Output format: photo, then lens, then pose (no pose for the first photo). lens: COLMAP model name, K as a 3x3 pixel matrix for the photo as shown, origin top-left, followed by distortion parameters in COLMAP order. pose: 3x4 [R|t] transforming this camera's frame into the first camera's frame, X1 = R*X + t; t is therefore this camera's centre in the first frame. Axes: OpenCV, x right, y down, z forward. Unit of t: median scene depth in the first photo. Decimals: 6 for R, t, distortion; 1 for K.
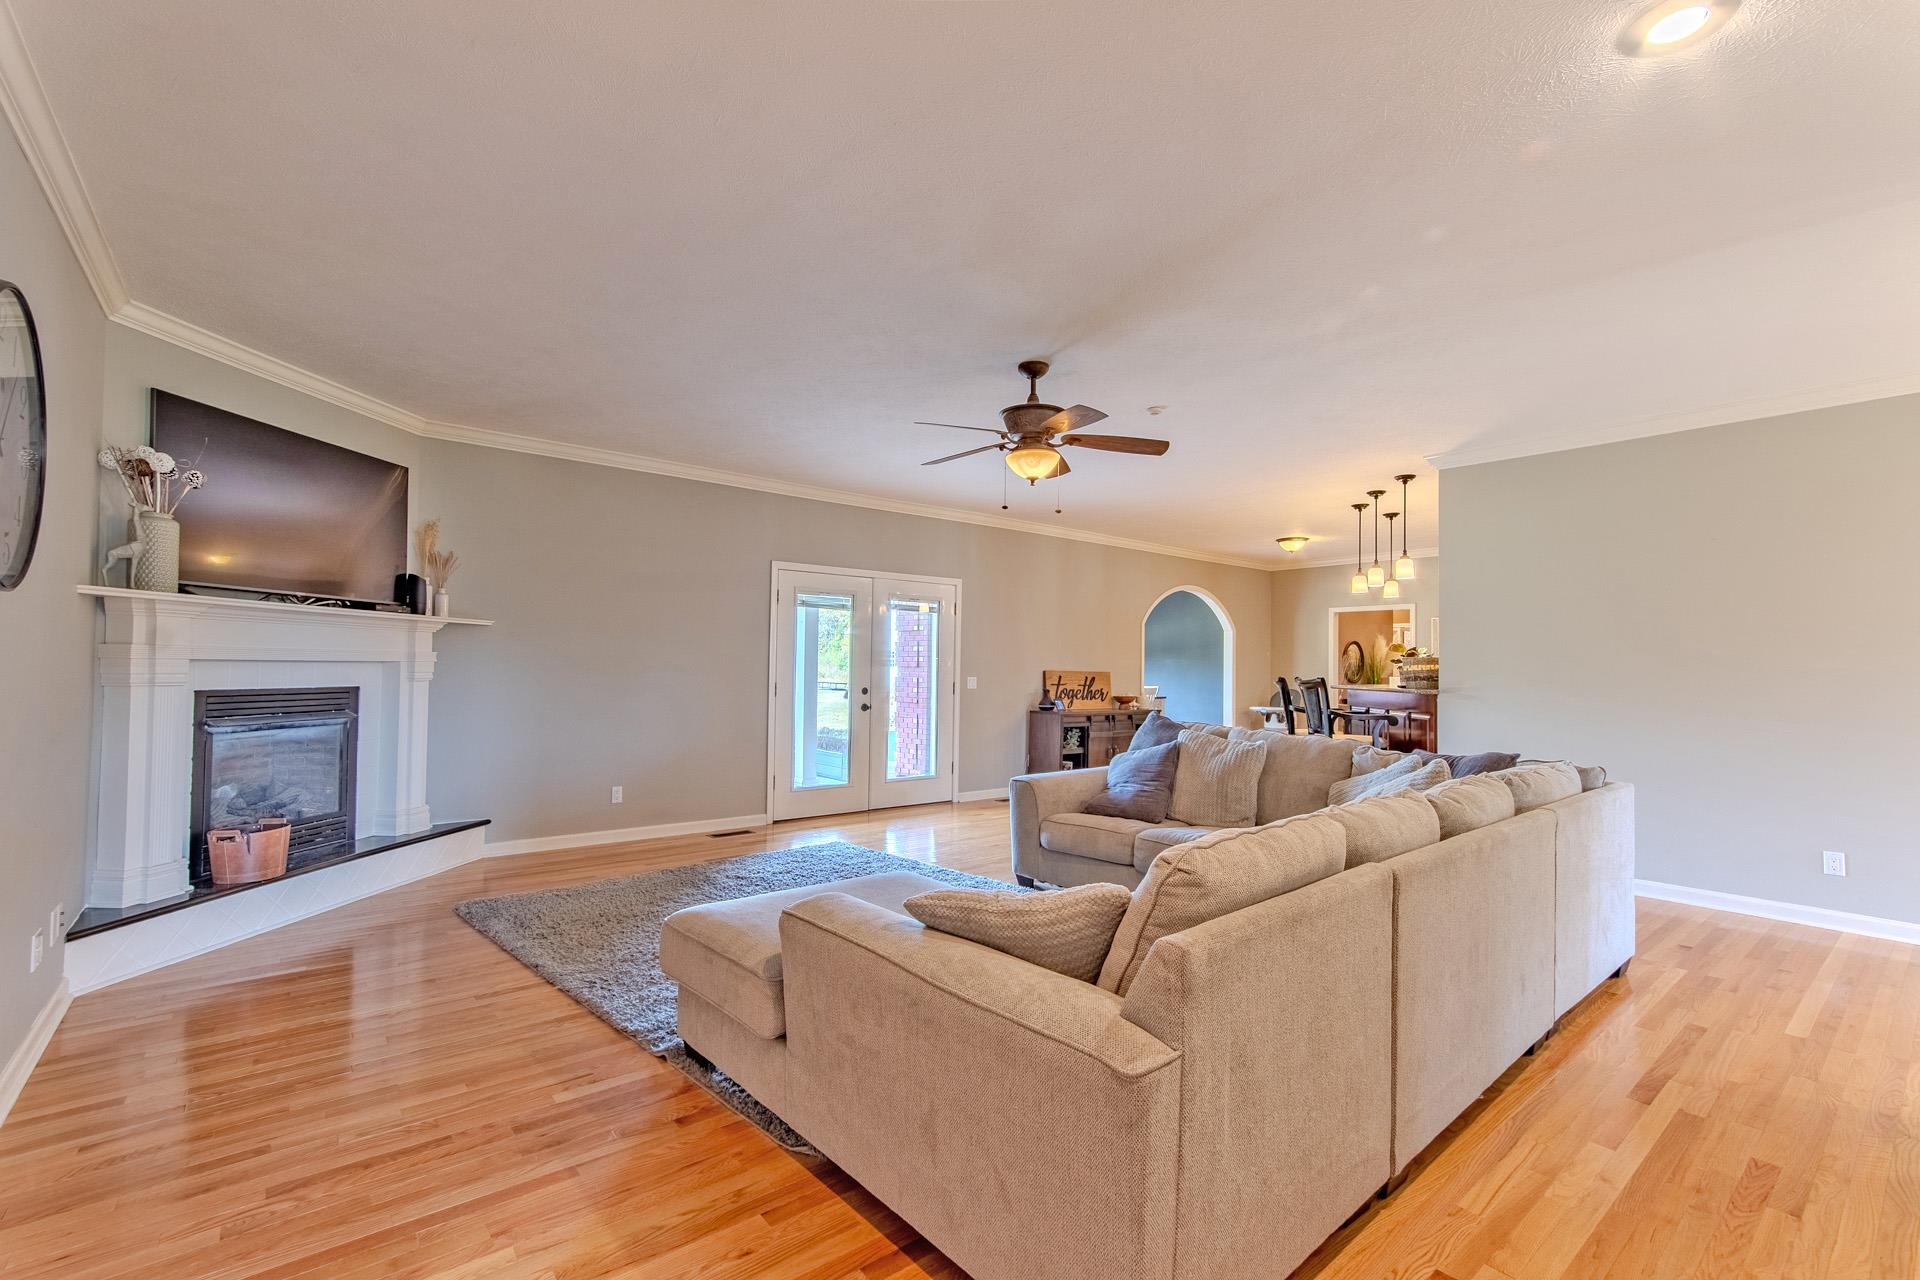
lens RADIAL K [[840.2, 0, 956.4], [0, 840.2, 653.1], [0, 0, 1]] dist [0.000123, 0.000690]
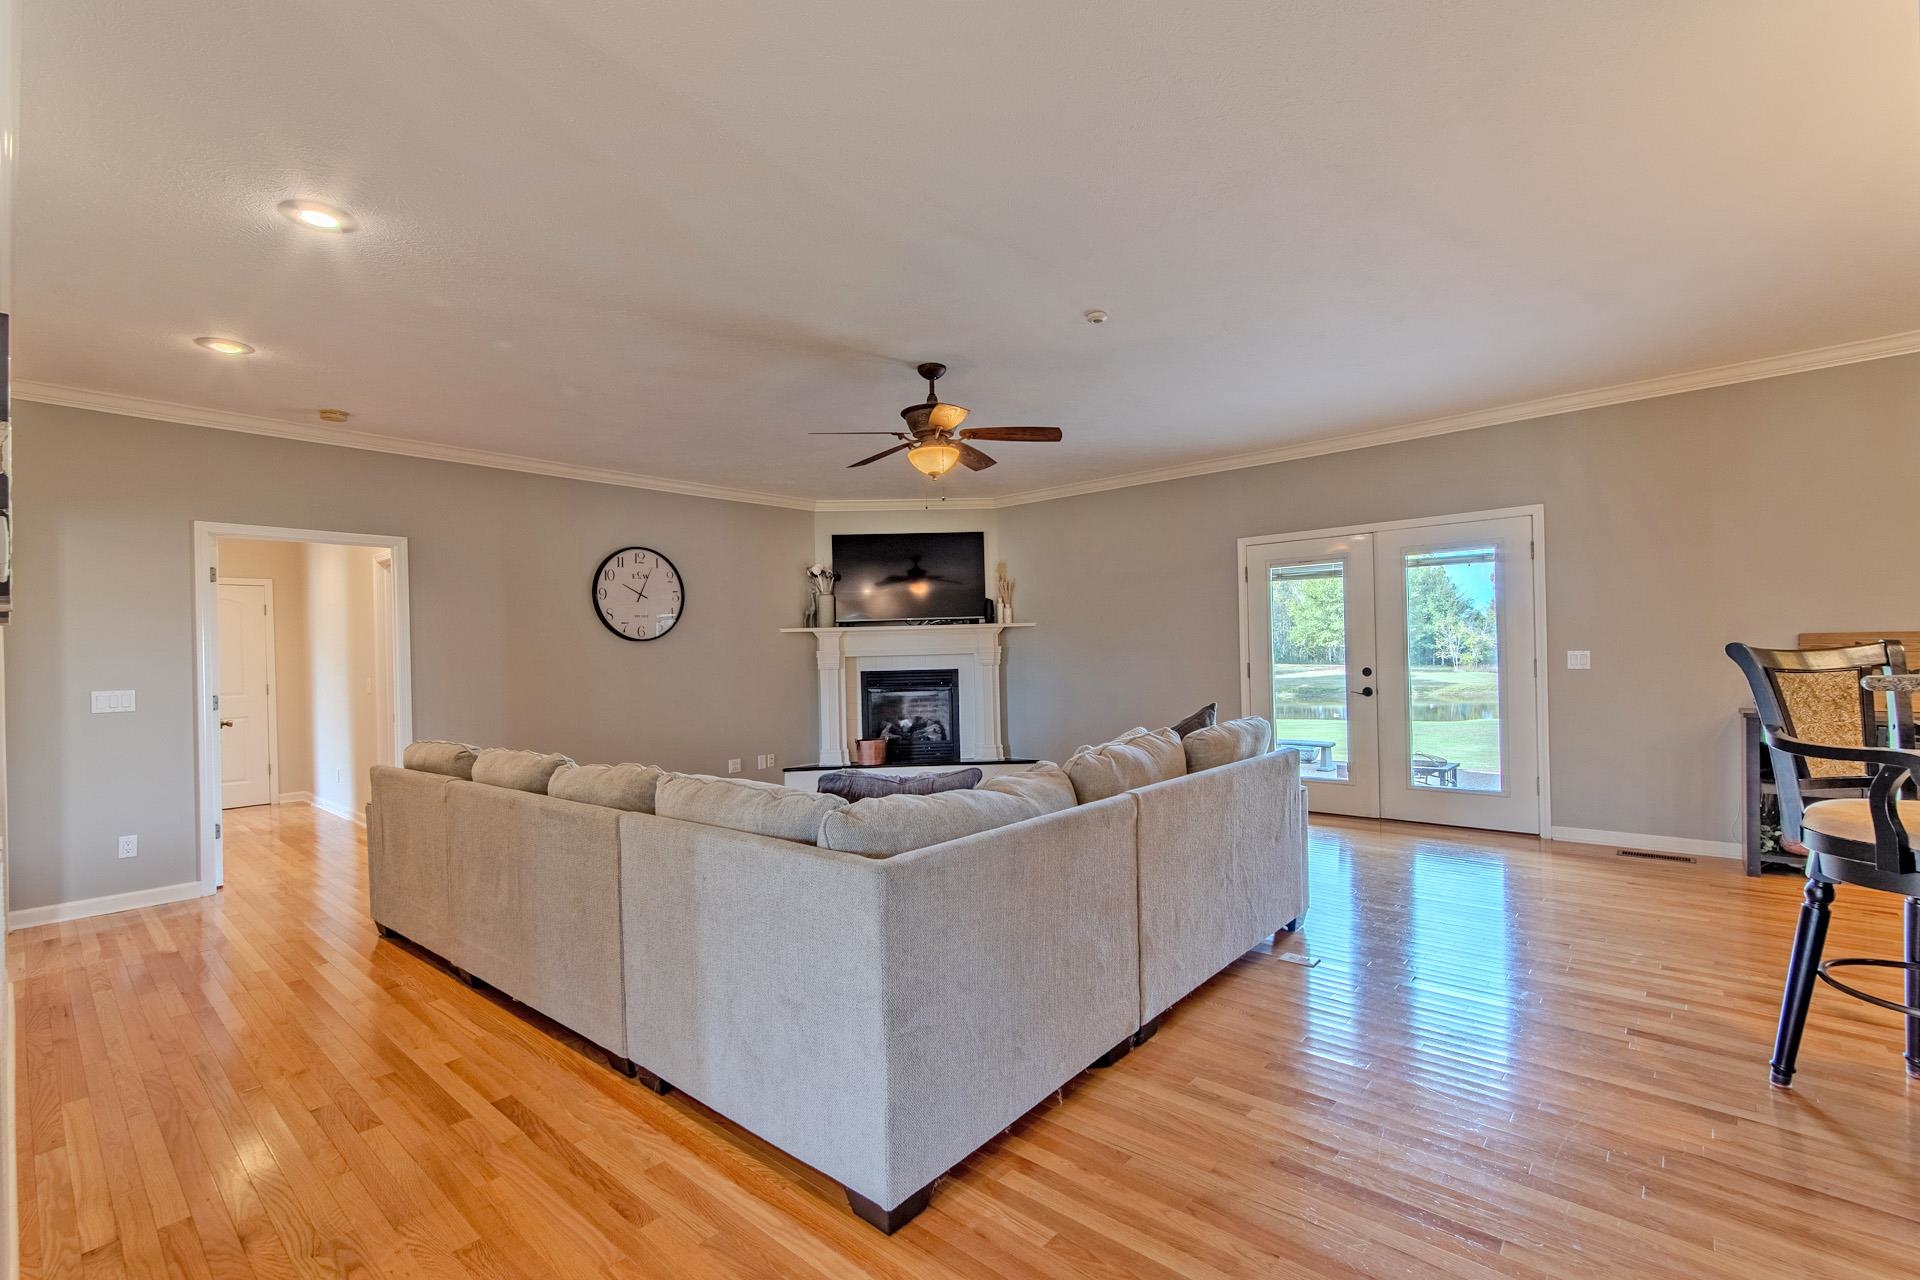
lens RADIAL K [[836.9, 0, 952.4], [0, 836.9, 657.2], [0, 0, 1]] dist [-0.001000, -0.000098]
pose [[0.155538, -0.014364, -0.987725, 0.713146], [0.045457, 0.998939, -0.007369, 0.020389], [0.986783, -0.043753, 0.156026, 0.532860]]
